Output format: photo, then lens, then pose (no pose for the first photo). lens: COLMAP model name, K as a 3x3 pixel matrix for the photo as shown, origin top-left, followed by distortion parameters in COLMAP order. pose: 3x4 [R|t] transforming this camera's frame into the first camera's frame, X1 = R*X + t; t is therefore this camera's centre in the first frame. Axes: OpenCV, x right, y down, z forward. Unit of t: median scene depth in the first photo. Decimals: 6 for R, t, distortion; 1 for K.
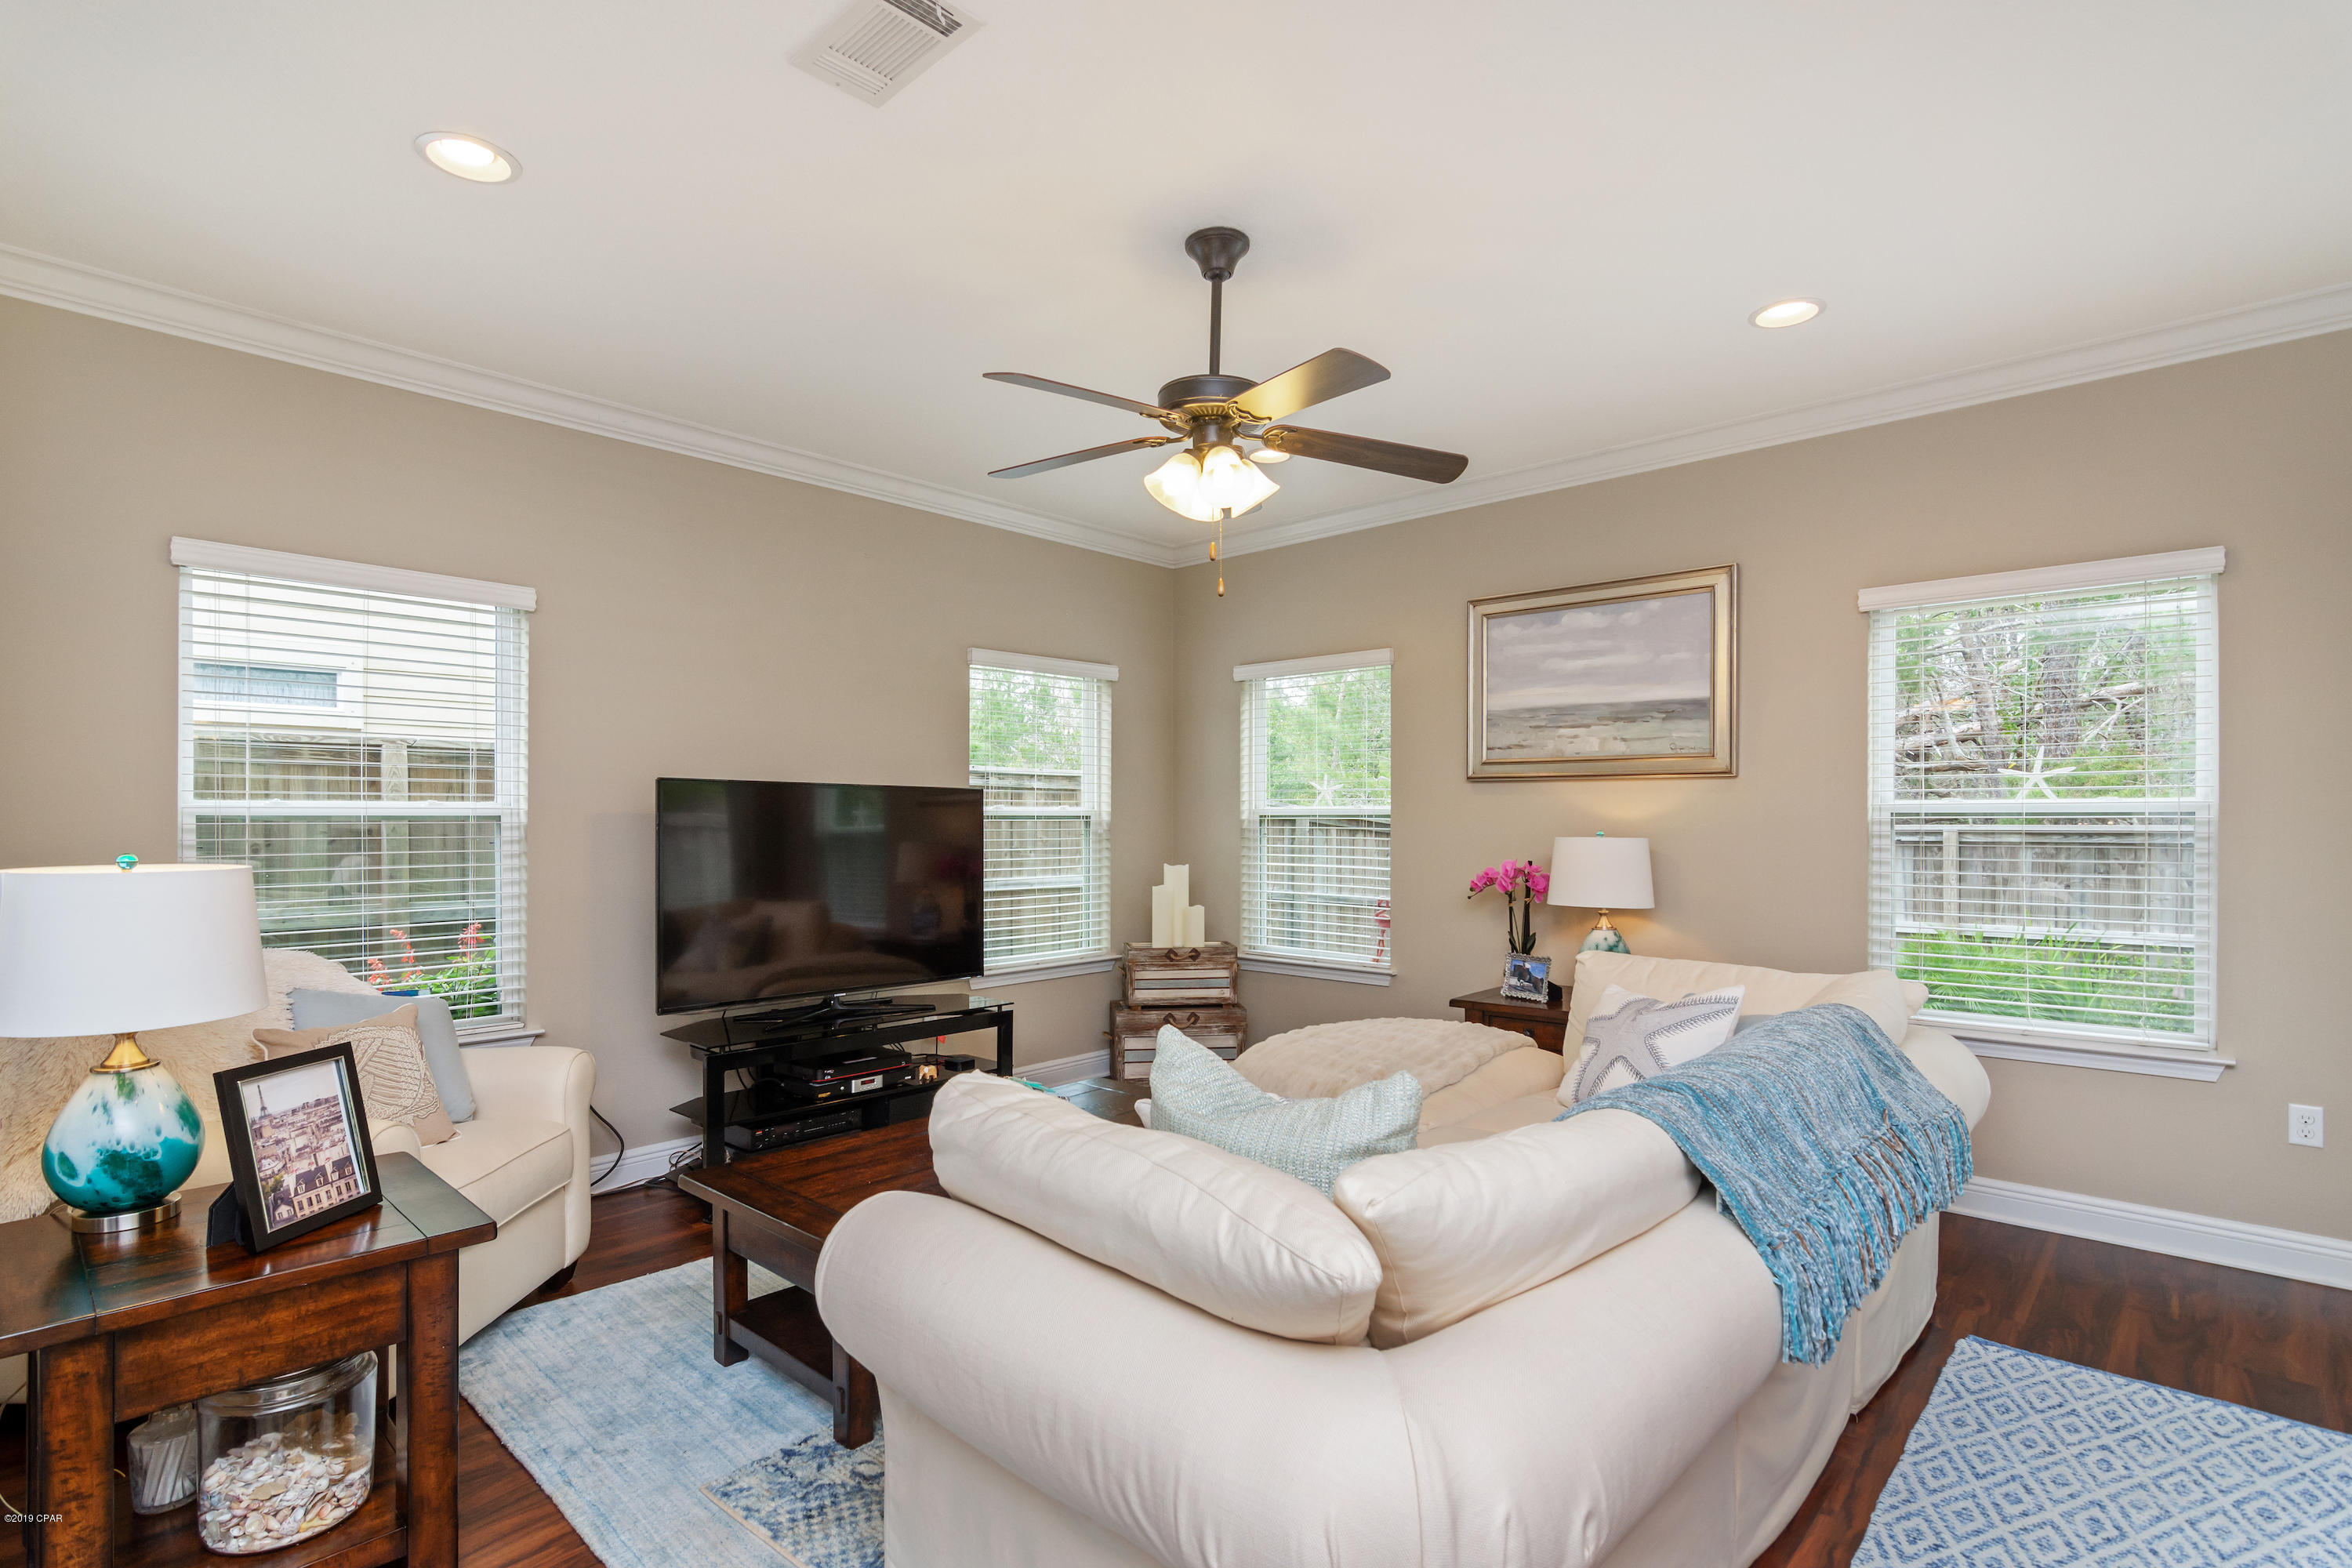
lens RADIAL K [[1154.1, 0, 1160.6], [0, 1154.1, 798.6], [0, 0, 1]] dist [-0.006413, -0.000450]
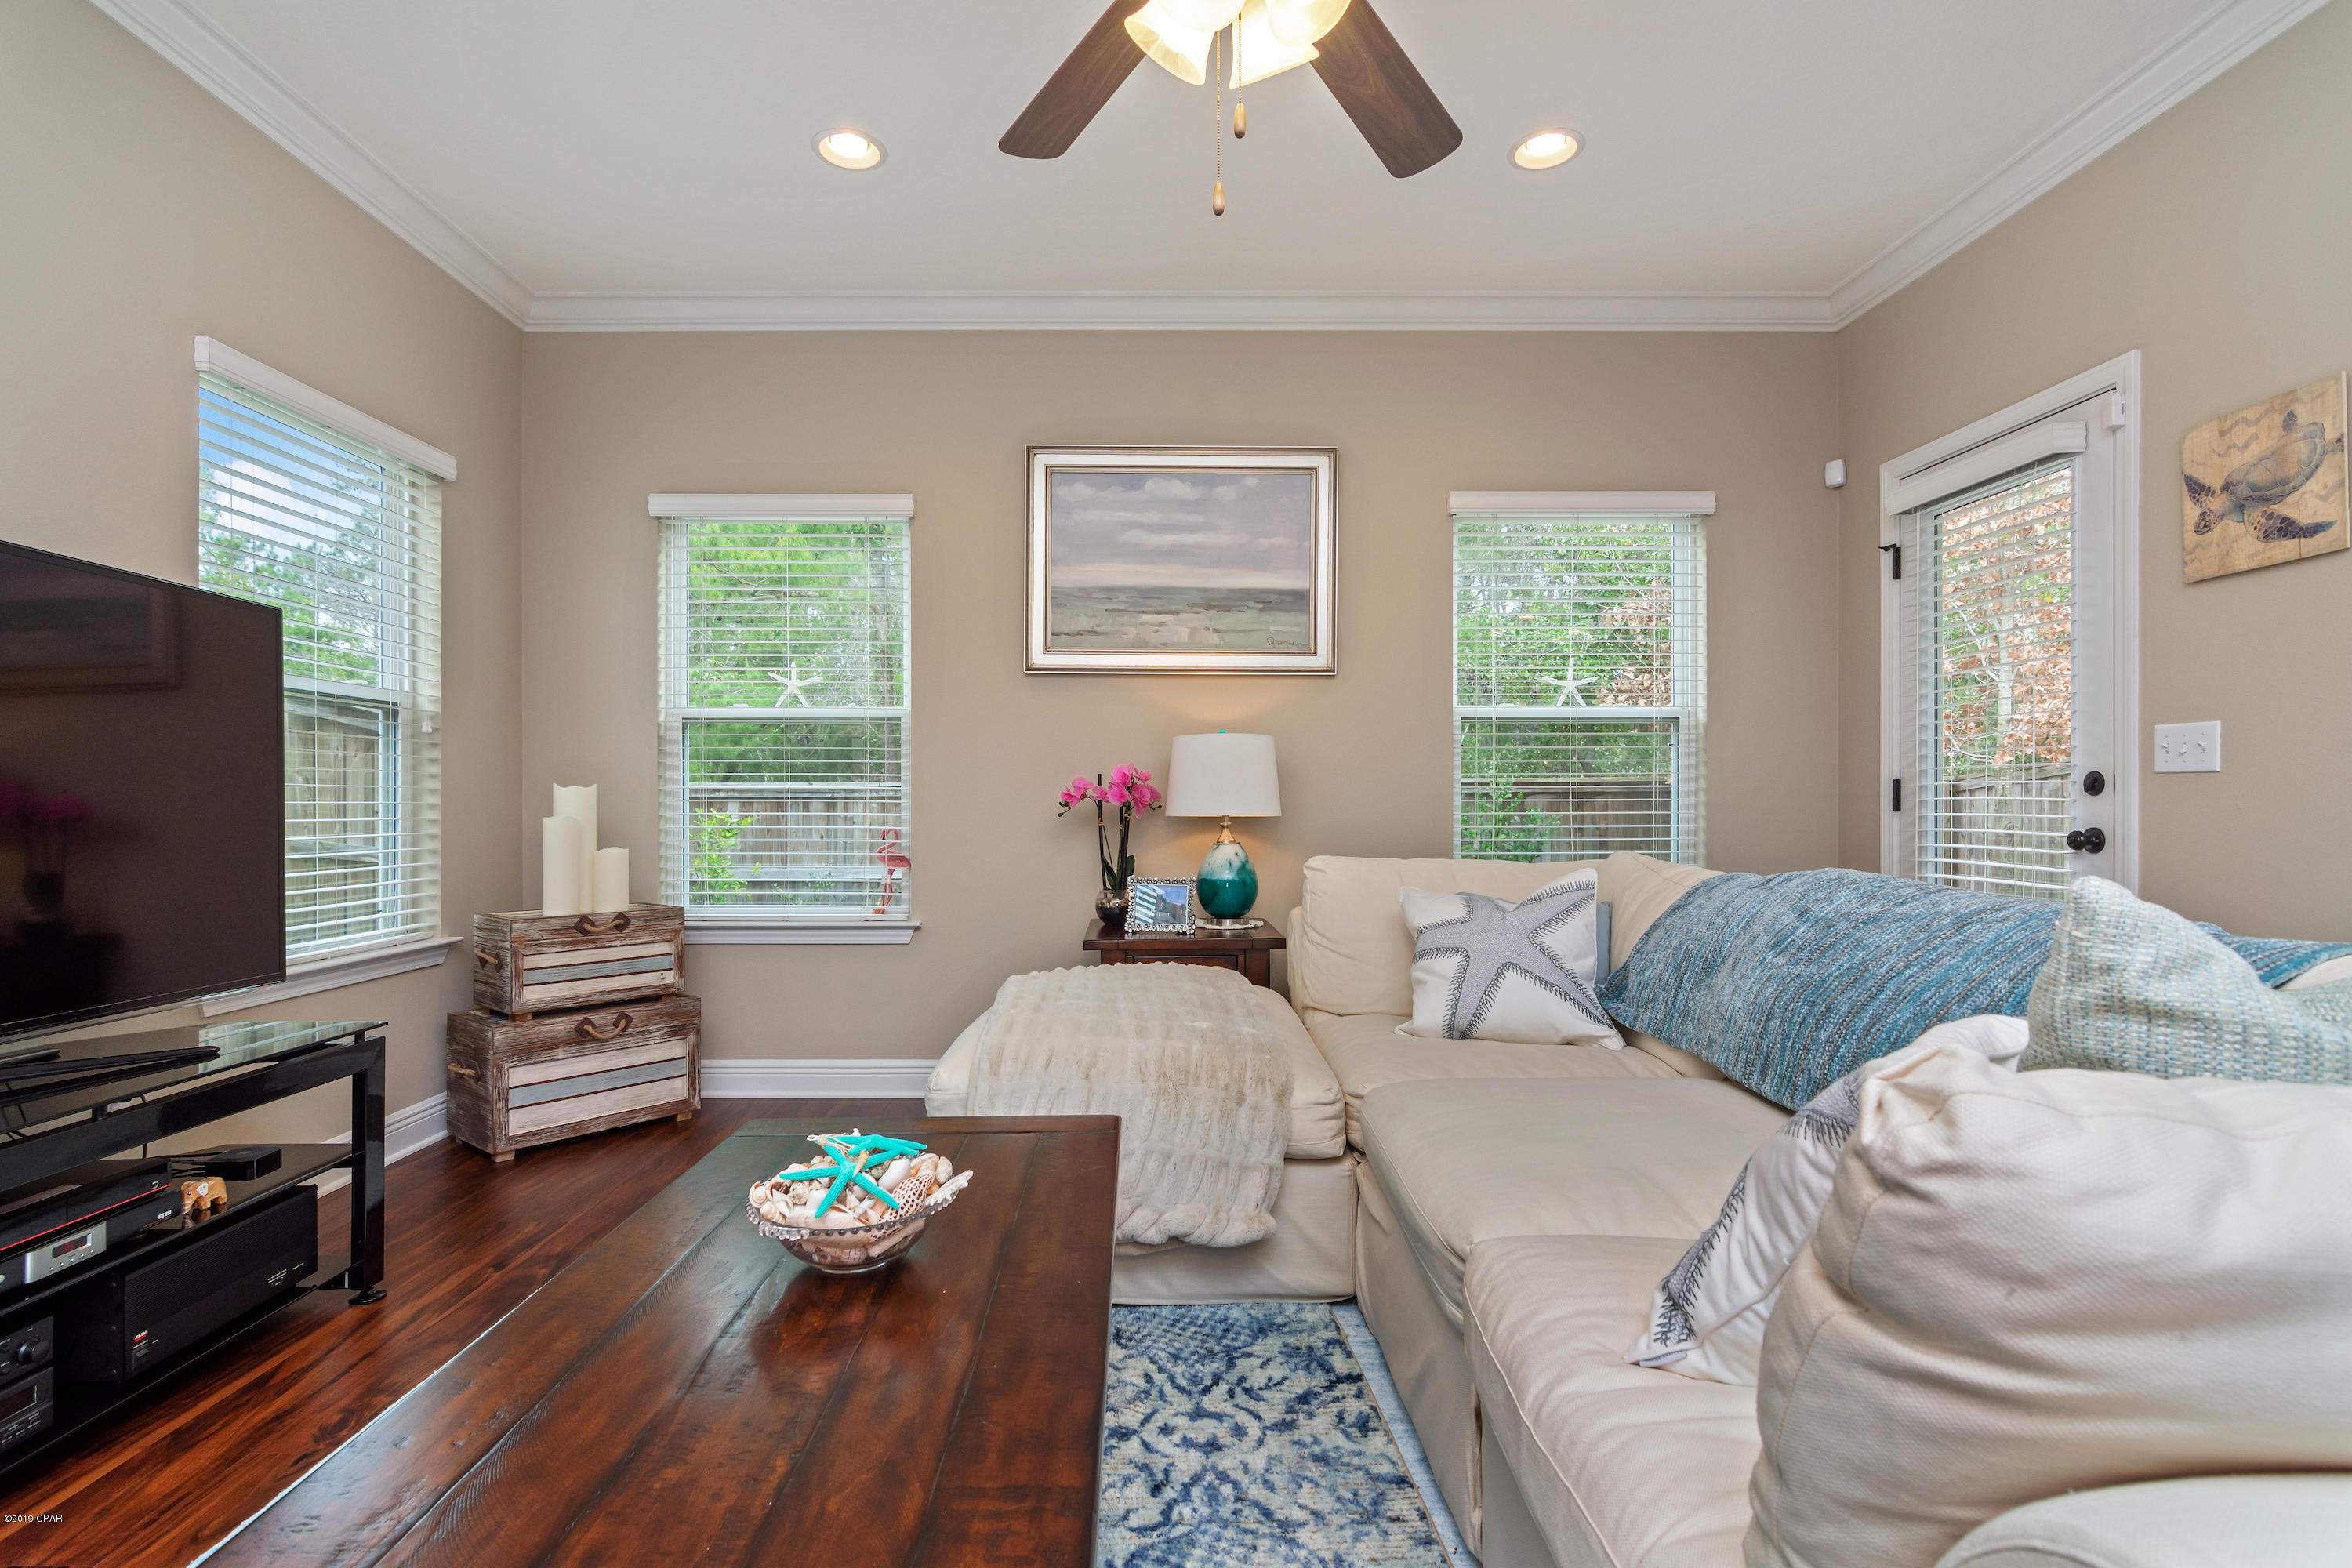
lens RADIAL K [[1154.1, 0, 1160.6], [0, 1154.1, 798.6], [0, 0, 1]] dist [-0.006413, -0.000450]
pose [[0.724983, 0.001164, 0.688765, -0.221609], [-0.008894, 0.999931, 0.007672, 0.066729], [-0.688709, -0.011688, 0.724944, 0.374336]]
